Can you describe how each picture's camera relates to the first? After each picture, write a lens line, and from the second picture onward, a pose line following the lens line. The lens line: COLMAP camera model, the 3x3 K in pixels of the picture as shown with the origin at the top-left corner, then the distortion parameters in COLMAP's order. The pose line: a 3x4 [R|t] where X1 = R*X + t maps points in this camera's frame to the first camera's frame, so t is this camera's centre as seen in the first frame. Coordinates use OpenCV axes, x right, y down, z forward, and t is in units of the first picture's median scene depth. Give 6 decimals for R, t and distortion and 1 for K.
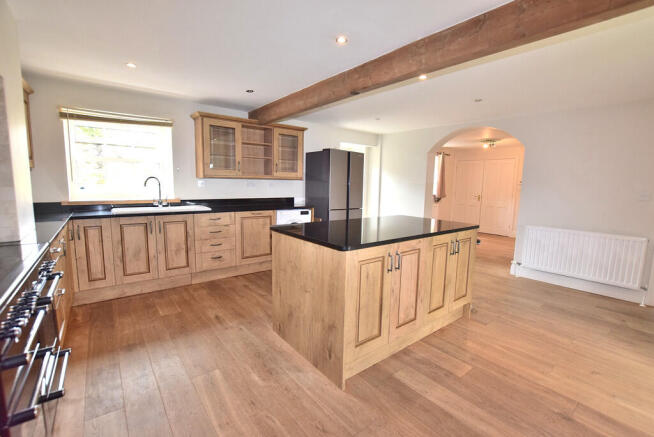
lens RADIAL K [[290.0, 0, 329.5], [0, 290.0, 219.3], [0, 0, 1]] dist [-0.033943, -0.000028]
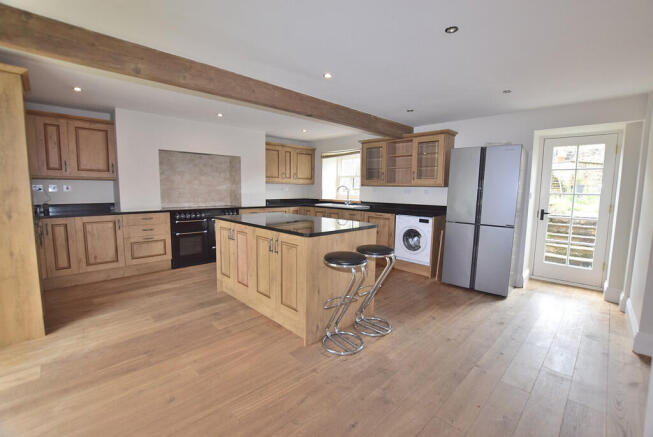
lens RADIAL K [[289.6, 0, 329.0], [0, 289.6, 219.3], [0, 0, 1]] dist [-0.033943, -0.000028]
pose [[0.113459, 0.086047, -0.989810, 1.310931], [-0.135234, 0.988308, 0.070415, -0.084153], [0.984296, 0.125867, 0.123769, 0.934969]]
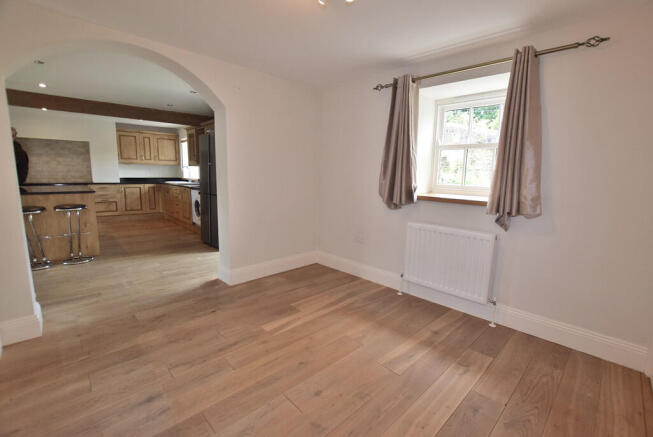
lens RADIAL K [[289.6, 0, 329.0], [0, 289.6, 219.3], [0, 0, 1]] dist [-0.033943, -0.000028]
pose [[0.088949, 0.132988, -0.987118, 1.838582], [-0.146170, 0.982060, 0.119135, -0.216800], [0.985252, 0.133690, 0.106792, 2.291830]]
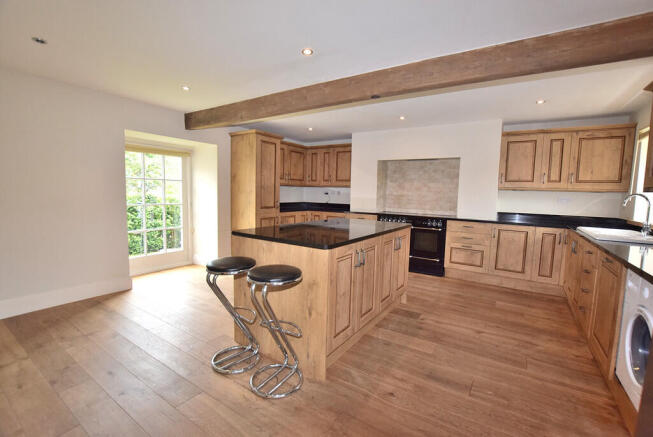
lens RADIAL K [[289.6, 0, 329.0], [0, 289.6, 219.3], [0, 0, 1]] dist [-0.033943, -0.000028]
pose [[-0.948982, -0.019925, -0.314700, 0.507775], [-0.086948, 0.975847, 0.200407, -0.200839], [0.303106, 0.217545, -0.927794, 1.849327]]
